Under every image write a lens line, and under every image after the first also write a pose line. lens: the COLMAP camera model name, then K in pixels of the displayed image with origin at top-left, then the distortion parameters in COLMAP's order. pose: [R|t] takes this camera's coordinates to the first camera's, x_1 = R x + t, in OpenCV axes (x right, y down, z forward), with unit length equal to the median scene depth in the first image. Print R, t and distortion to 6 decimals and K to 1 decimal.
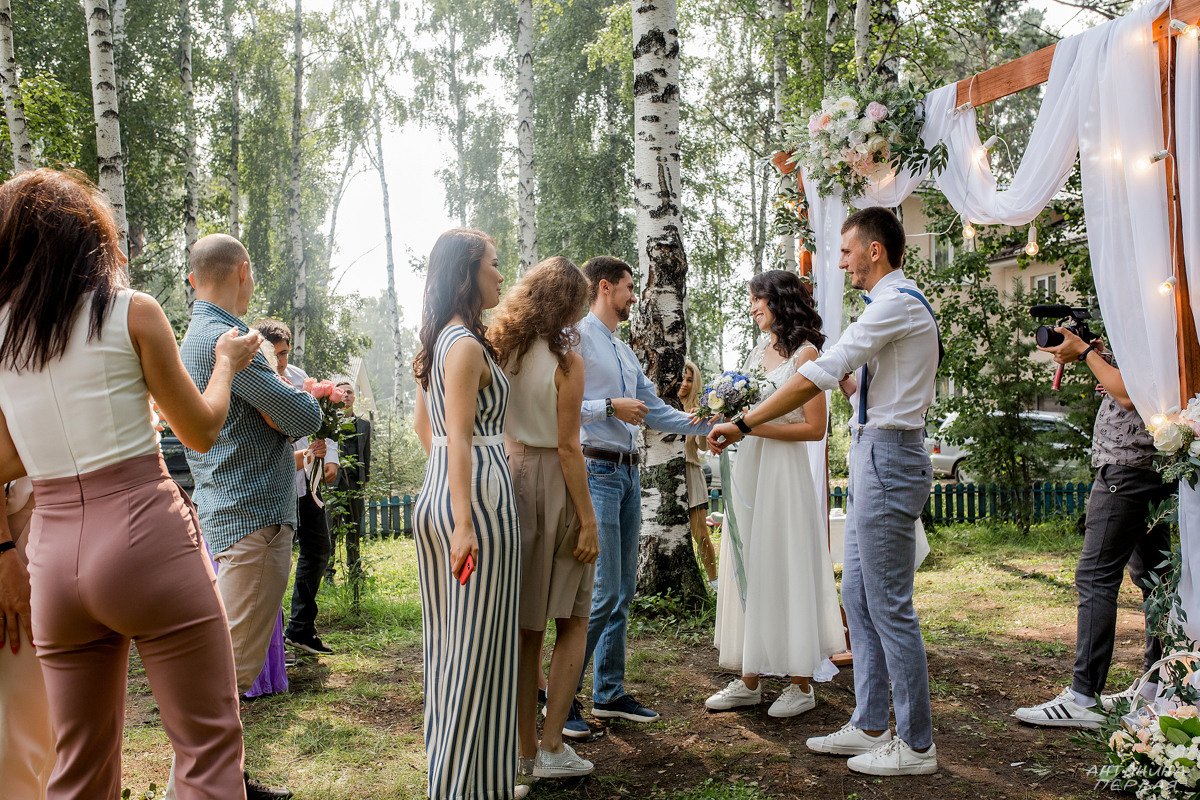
lens RADIAL K [[1130.4, 0, 600.0], [0, 1130.4, 400.0], [0, 0, 1]] dist [-0.075270, 0.116305]
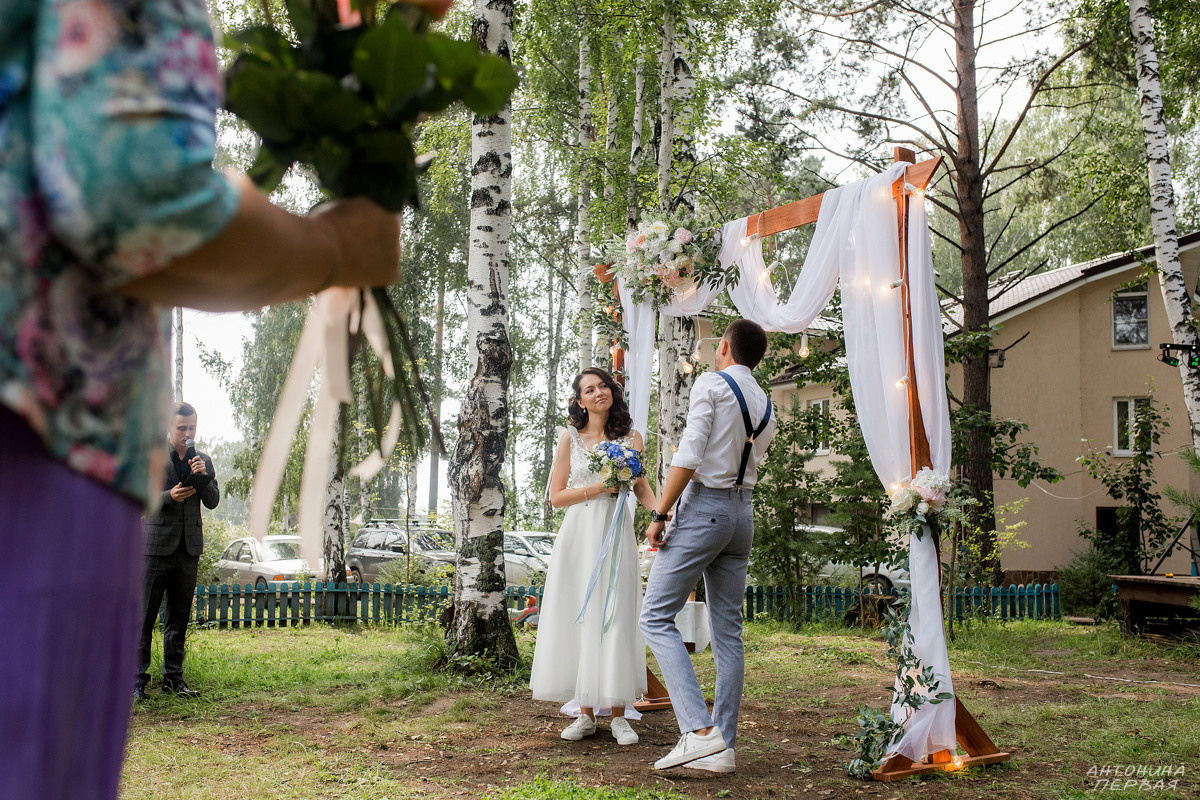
lens RADIAL K [[1130.4, 0, 600.0], [0, 1130.4, 400.0], [0, 0, 1]] dist [-0.075270, 0.116305]
pose [[0.982139, 0.047998, 0.181933, -0.039078], [-0.029799, 0.994391, -0.101480, 0.032573], [-0.185784, 0.094246, 0.978060, -0.112483]]
